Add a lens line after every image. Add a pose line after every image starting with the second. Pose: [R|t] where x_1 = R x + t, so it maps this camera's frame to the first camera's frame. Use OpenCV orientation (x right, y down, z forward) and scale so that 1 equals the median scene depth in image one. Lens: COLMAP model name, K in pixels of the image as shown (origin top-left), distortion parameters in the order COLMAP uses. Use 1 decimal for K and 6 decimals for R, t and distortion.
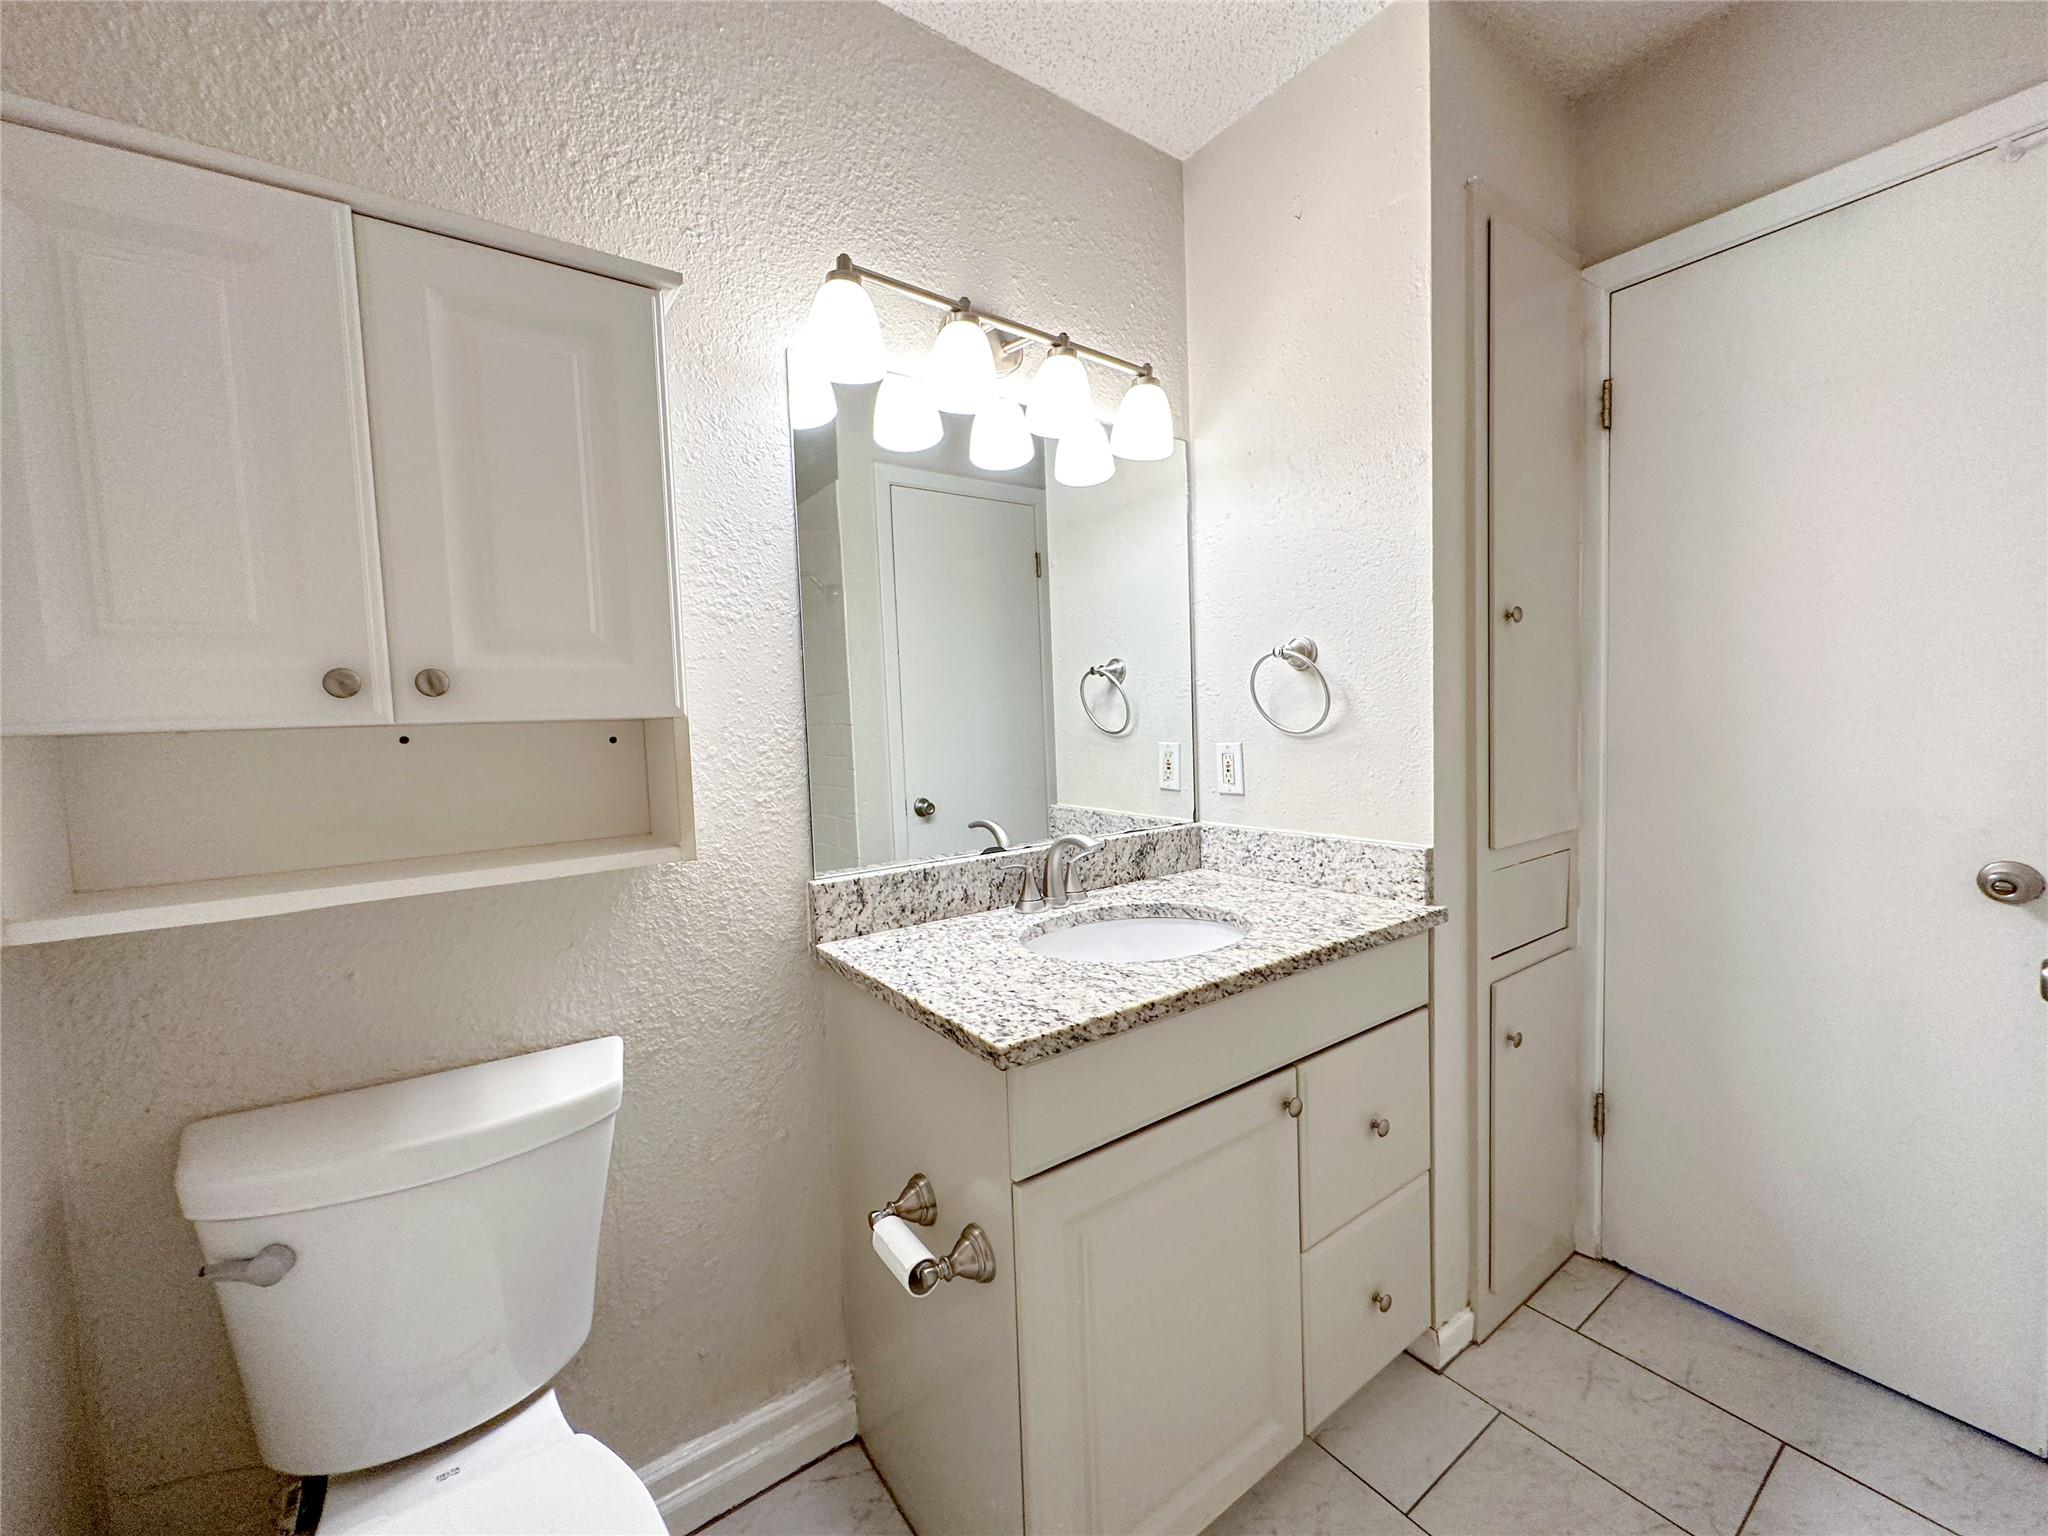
lens RADIAL K [[815.8, 0, 1018.3], [0, 815.8, 767.1], [0, 0, 1]] dist [-0.001964, 0.000821]
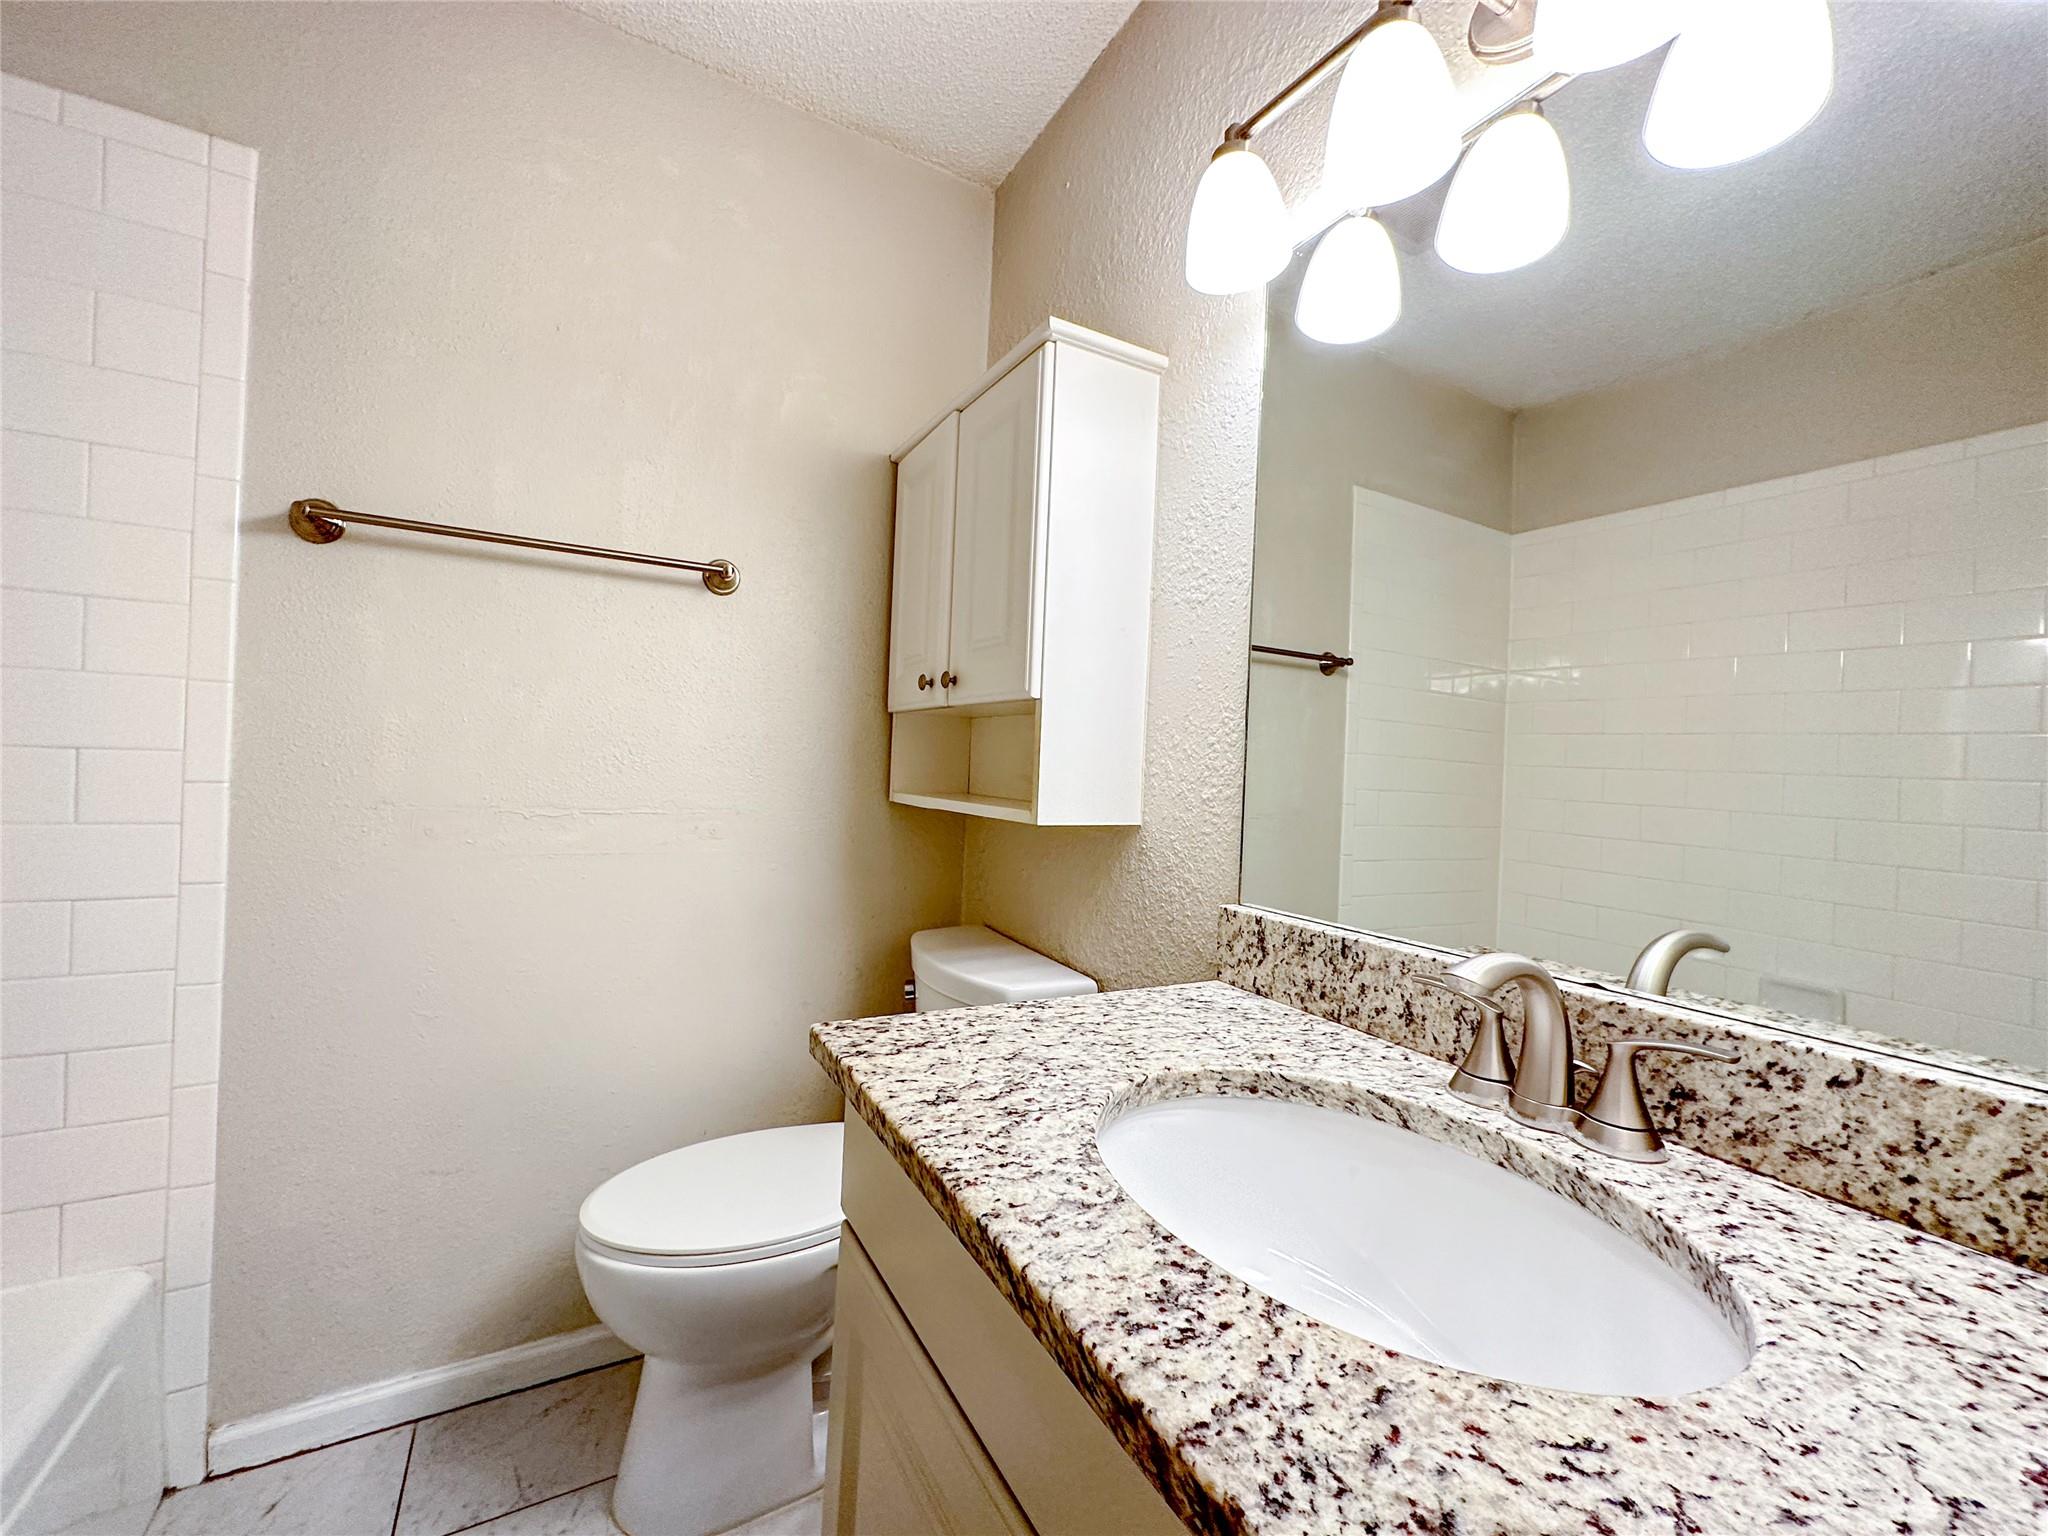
lens RADIAL K [[815.8, 0, 1018.3], [0, 815.8, 767.1], [0, 0, 1]] dist [-0.001964, 0.000821]
pose [[-0.101153, 0.033309, -0.994313, 0.564088], [-0.101600, 0.993868, 0.043630, -0.009993], [0.989669, 0.105435, -0.097149, 0.835794]]
